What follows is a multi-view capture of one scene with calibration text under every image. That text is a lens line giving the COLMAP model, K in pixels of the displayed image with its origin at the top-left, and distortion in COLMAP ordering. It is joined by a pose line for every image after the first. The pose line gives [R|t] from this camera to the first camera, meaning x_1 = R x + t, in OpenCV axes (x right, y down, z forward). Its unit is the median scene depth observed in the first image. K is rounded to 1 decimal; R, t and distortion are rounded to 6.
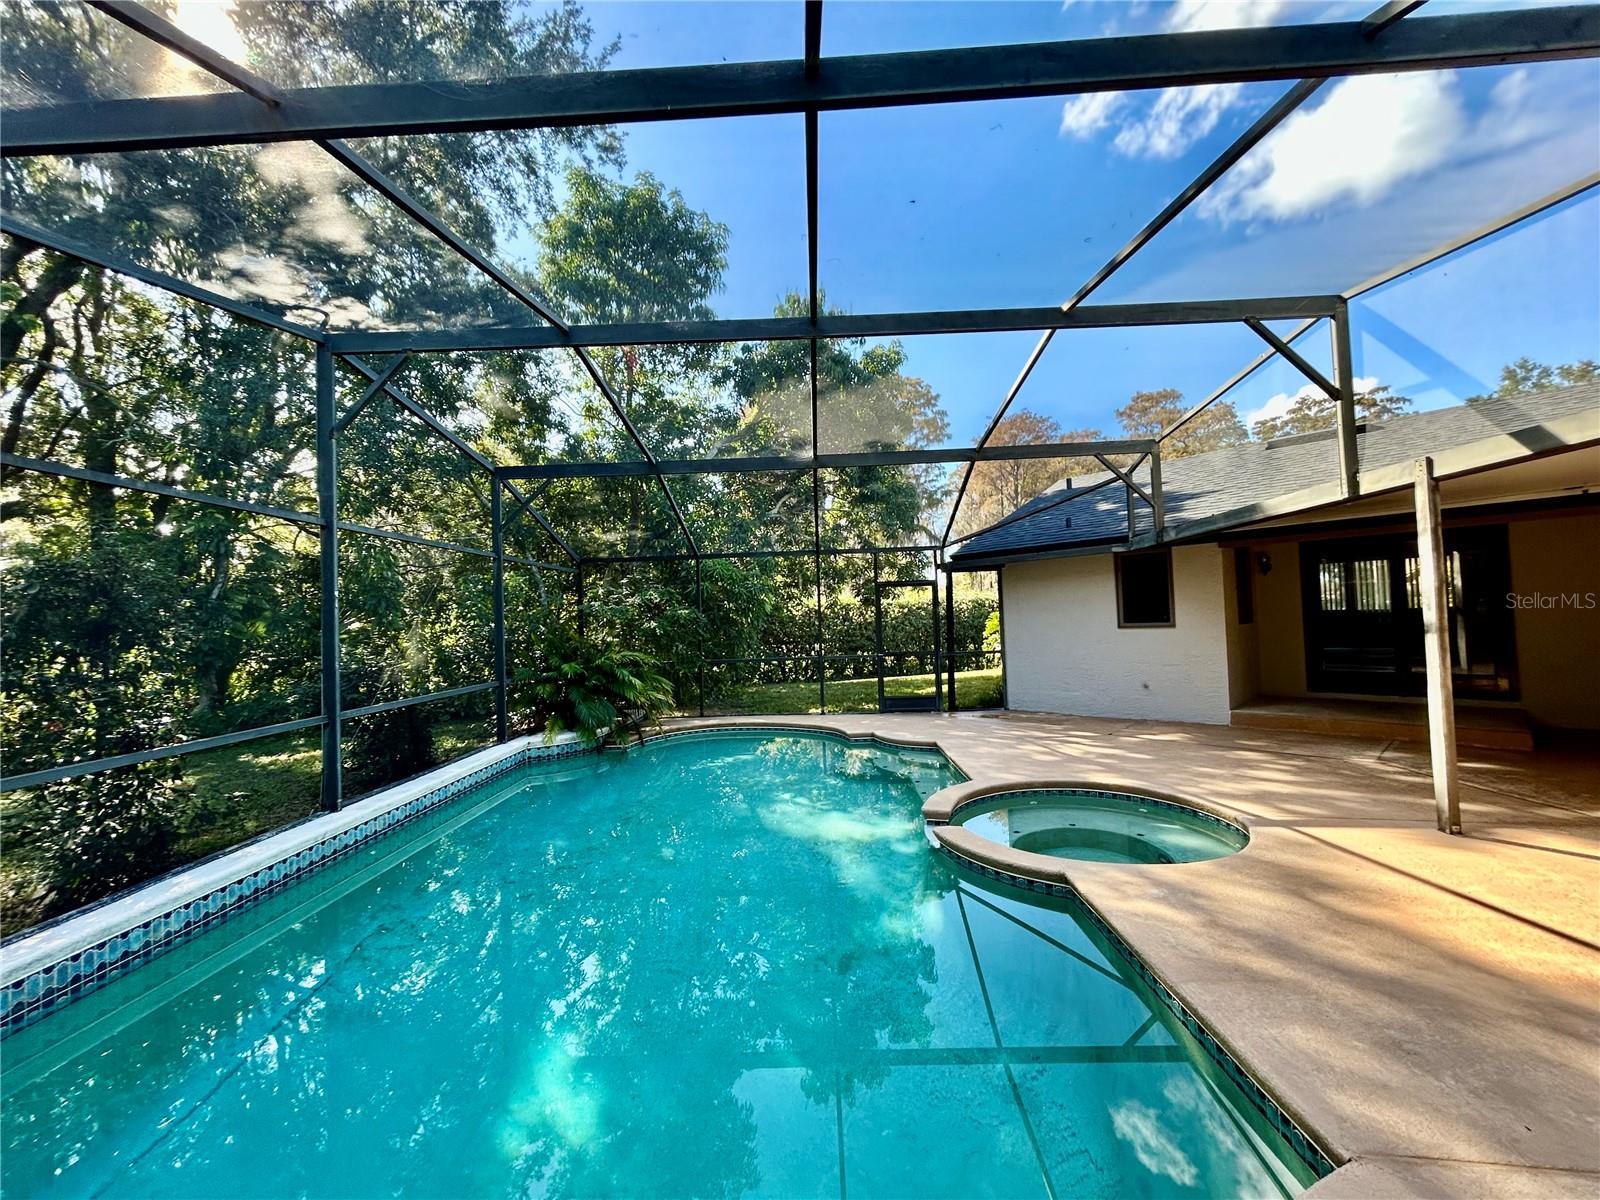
lens RADIAL K [[643.3, 0, 797.5], [0, 643.3, 598.3], [0, 0, 1]] dist [-0.001982, 0.000885]
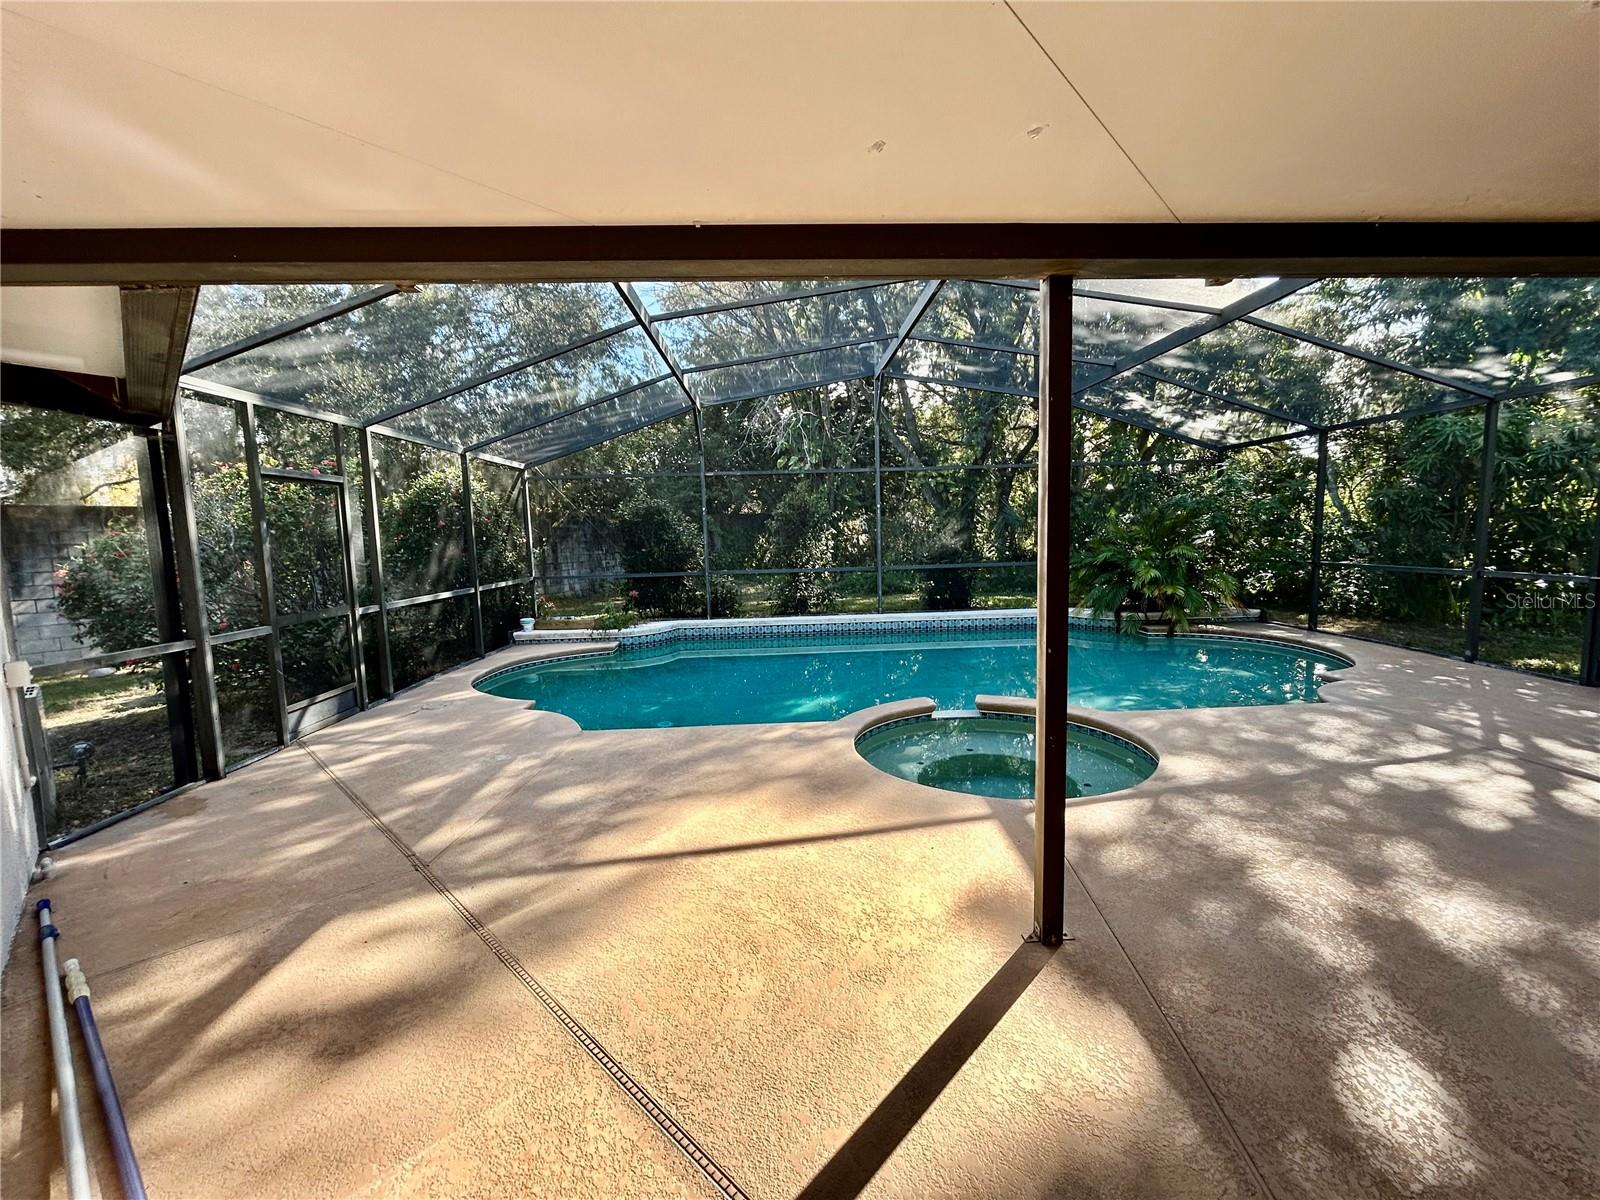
lens RADIAL K [[636.6, 0, 791.2], [0, 636.6, 600.8], [0, 0, 1]] dist [-0.000314, 0.000042]
pose [[0.052332, 0.138736, -0.988946, 0.766384], [0.060412, 0.988049, 0.141807, -0.009558], [0.996801, -0.067165, 0.043325, 0.384173]]
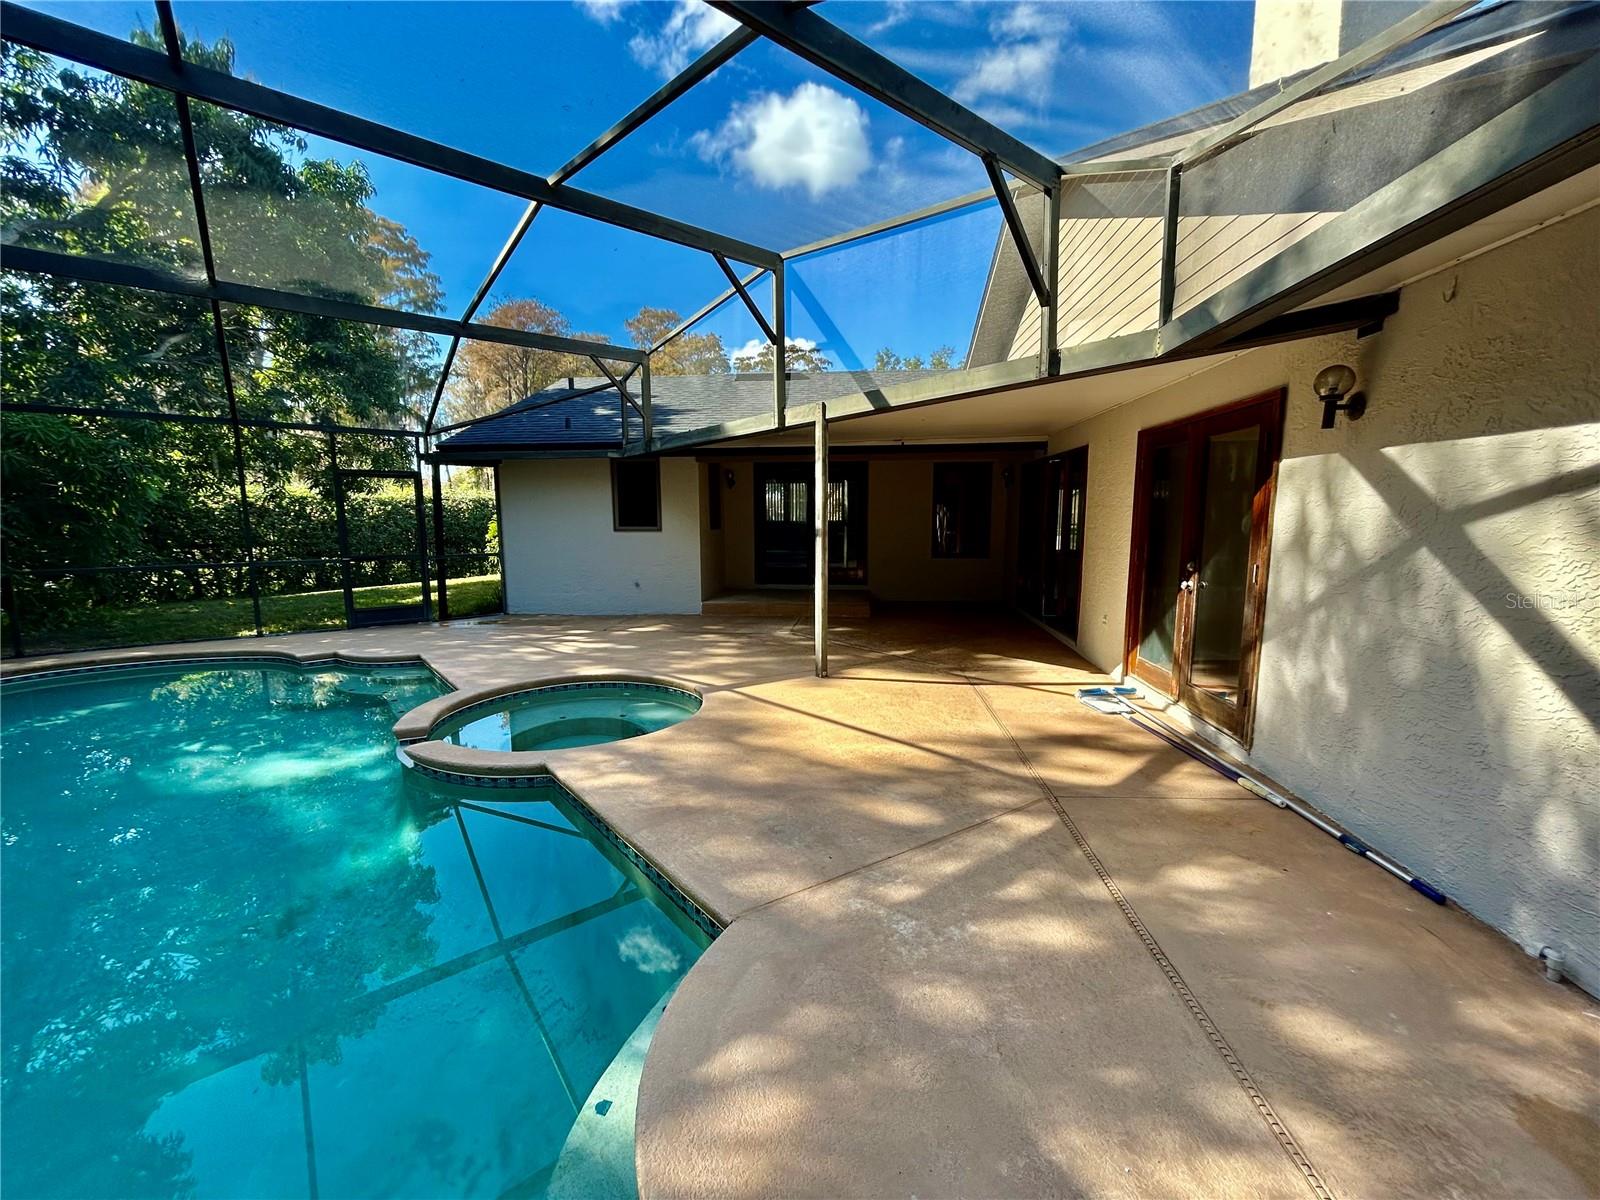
lens RADIAL K [[643.3, 0, 797.5], [0, 643.3, 598.3], [0, 0, 1]] dist [-0.001982, 0.000885]
pose [[0.755370, -0.051858, 0.653244, 0.026534], [-0.044088, 0.990583, 0.129618, 0.004955], [-0.653814, -0.126710, 0.745970, -0.002091]]
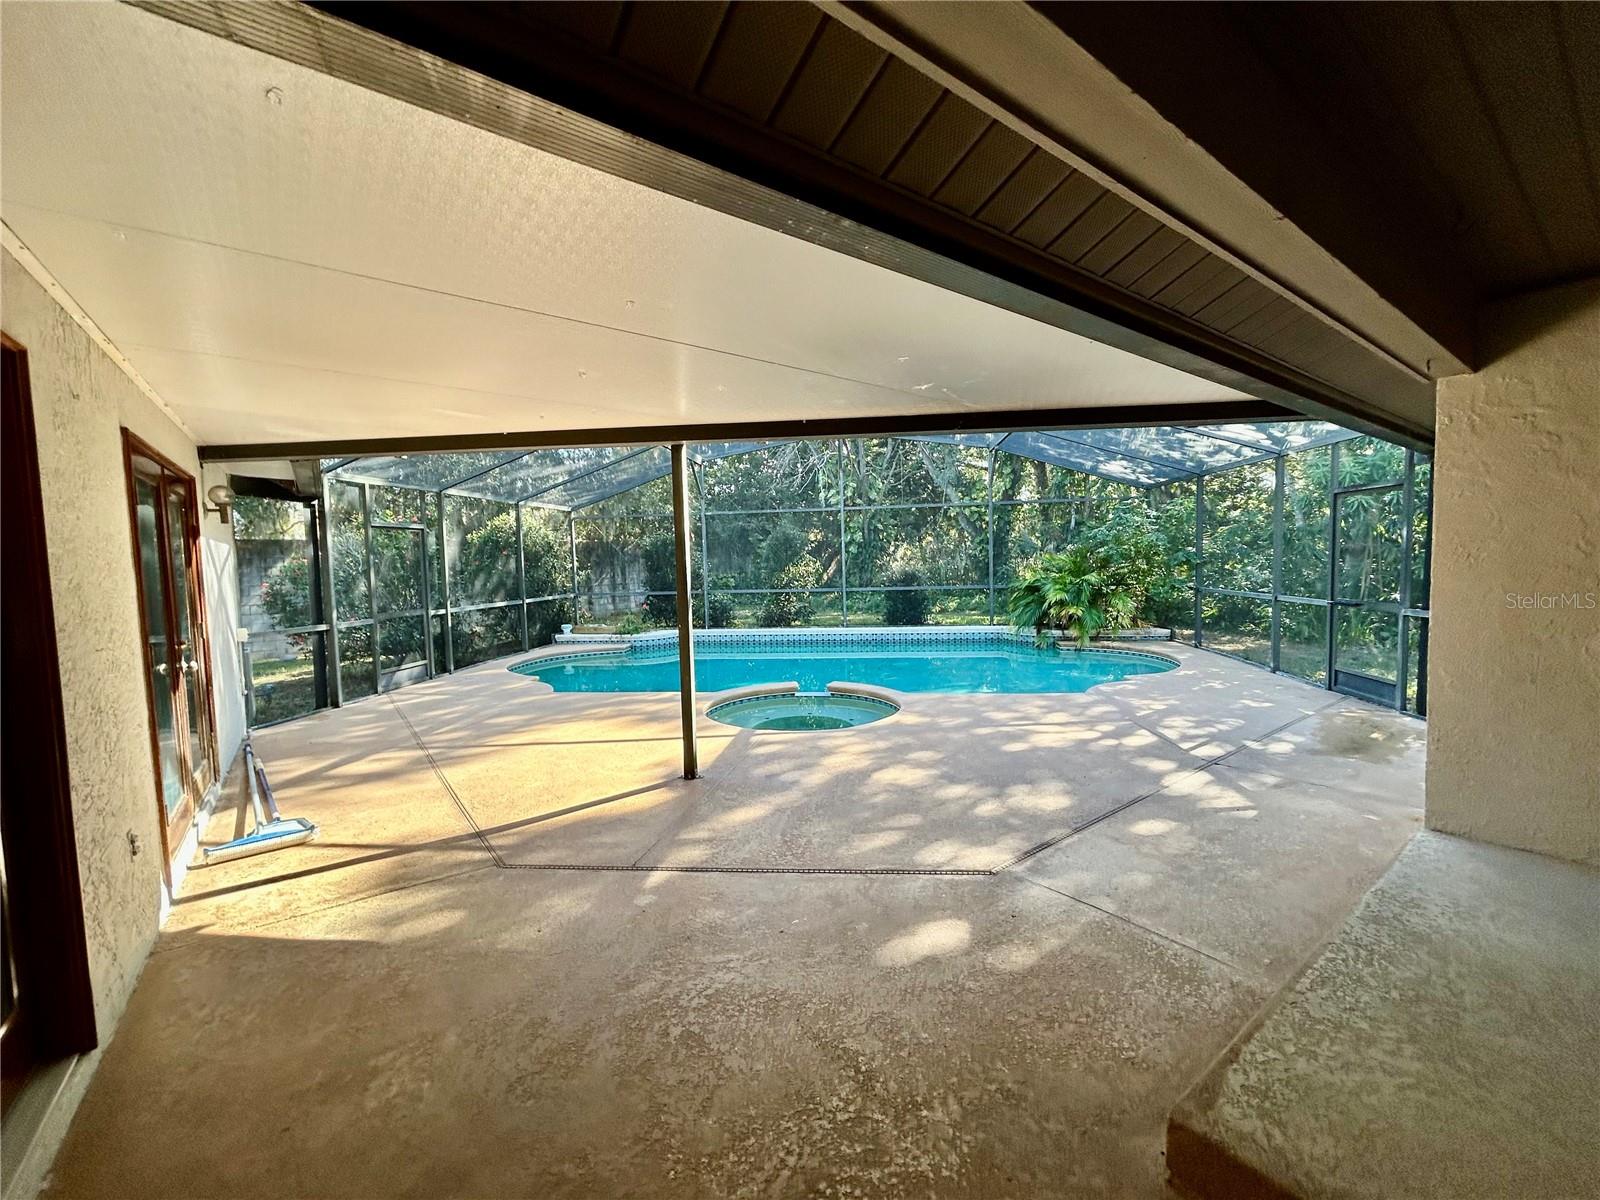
lens RADIAL K [[643.3, 0, 797.5], [0, 643.3, 598.3], [0, 0, 1]] dist [-0.001982, 0.000885]
pose [[-0.113620, 0.097450, -0.988733, 1.044304], [0.063631, 0.993849, 0.090642, -0.009708], [0.991484, -0.052616, -0.119122, 0.679364]]
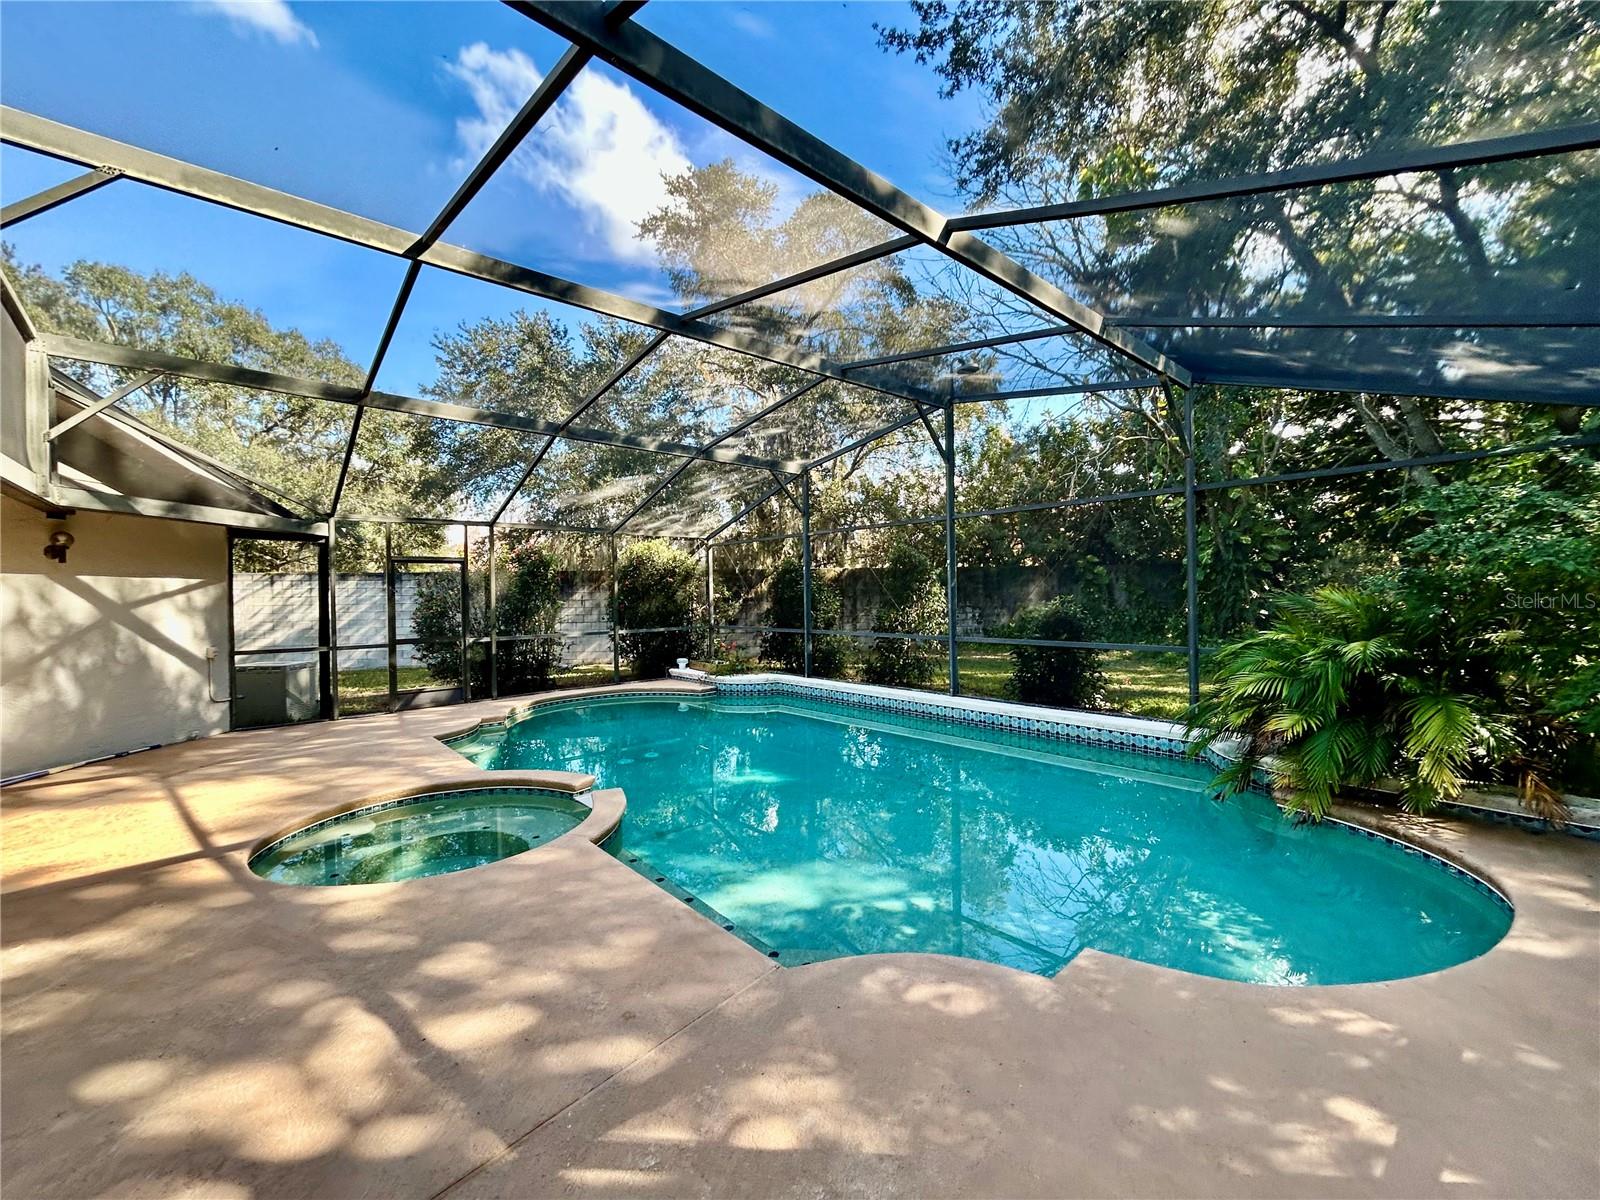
lens RADIAL K [[643.3, 0, 797.5], [0, 643.3, 598.3], [0, 0, 1]] dist [-0.001982, 0.000885]
pose [[-0.733835, 0.050367, -0.677458, 0.391975], [0.065850, 0.997825, 0.002855, 0.033593], [0.676129, -0.042516, -0.735556, 1.171022]]
